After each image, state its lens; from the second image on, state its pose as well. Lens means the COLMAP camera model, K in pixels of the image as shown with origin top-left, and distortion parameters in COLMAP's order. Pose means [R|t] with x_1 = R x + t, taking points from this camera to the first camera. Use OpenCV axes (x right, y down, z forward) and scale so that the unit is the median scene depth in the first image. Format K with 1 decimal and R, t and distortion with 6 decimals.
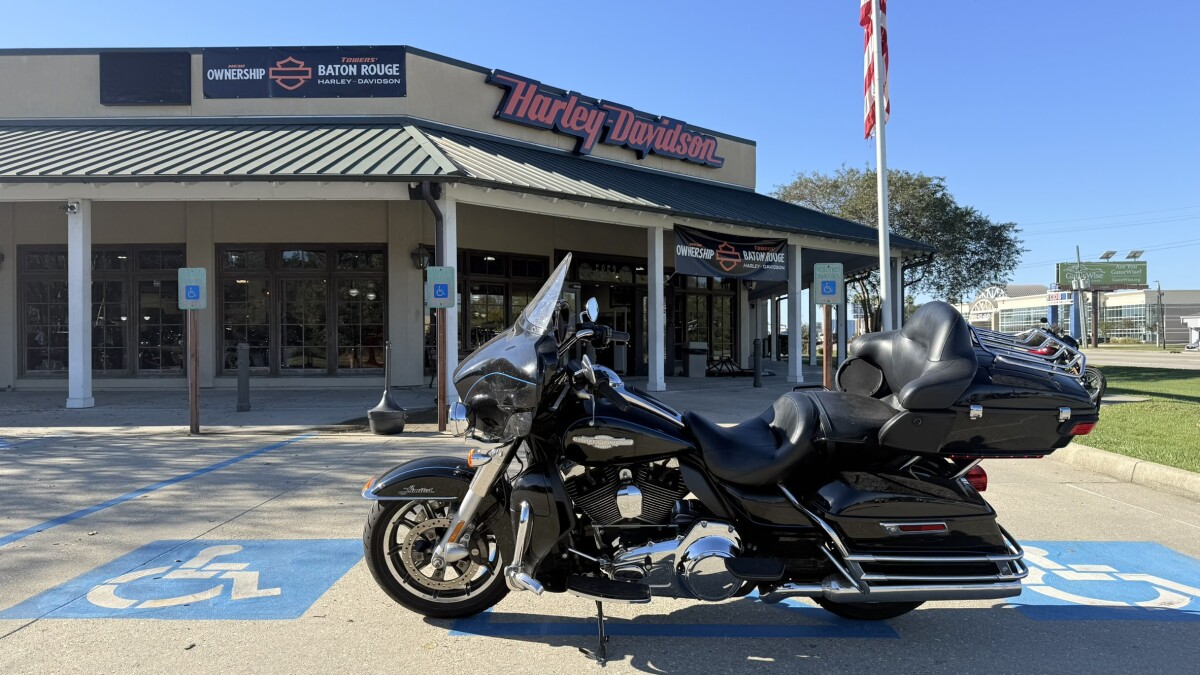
lens RADIAL K [[851.8, 0, 598.5], [0, 851.8, 330.6], [0, 0, 1]] dist [0.053276, -0.067254]
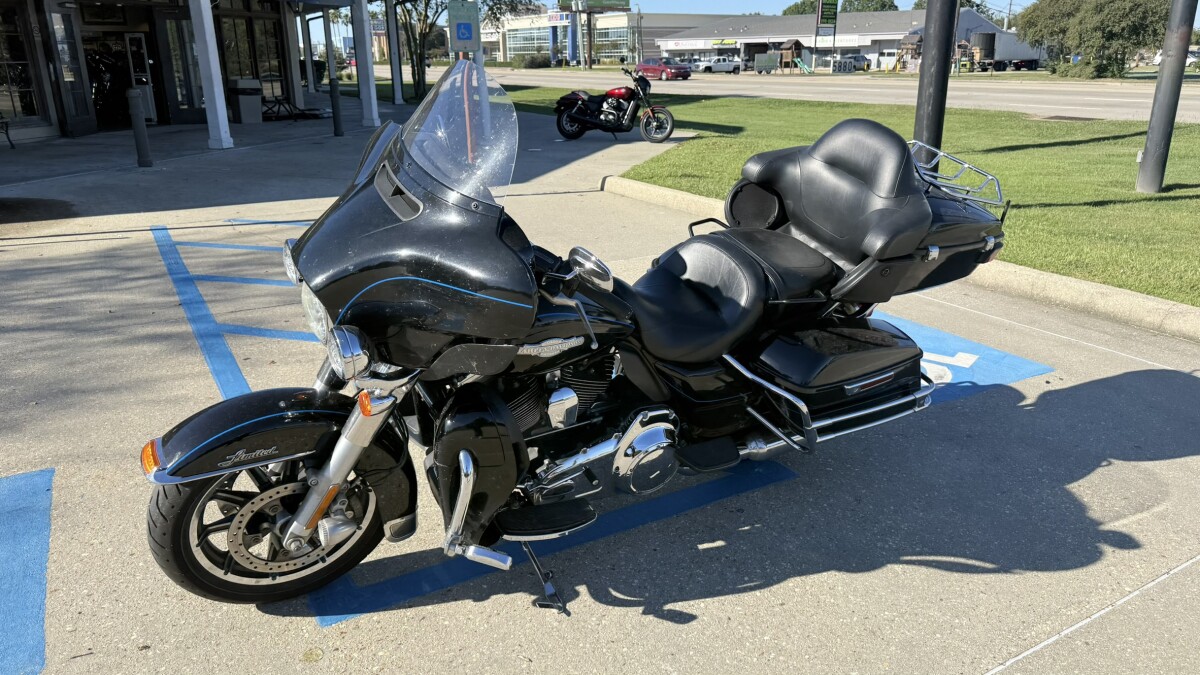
lens RADIAL K [[851.8, 0, 606.3], [0, 851.8, 344.4], [0, 0, 1]] dist [0.053276, -0.067254]
pose [[0.845265, -0.170430, 0.506439, -0.283383], [-0.005785, 0.944797, 0.327604, -0.095724], [-0.534315, -0.279842, 0.797619, 0.357489]]
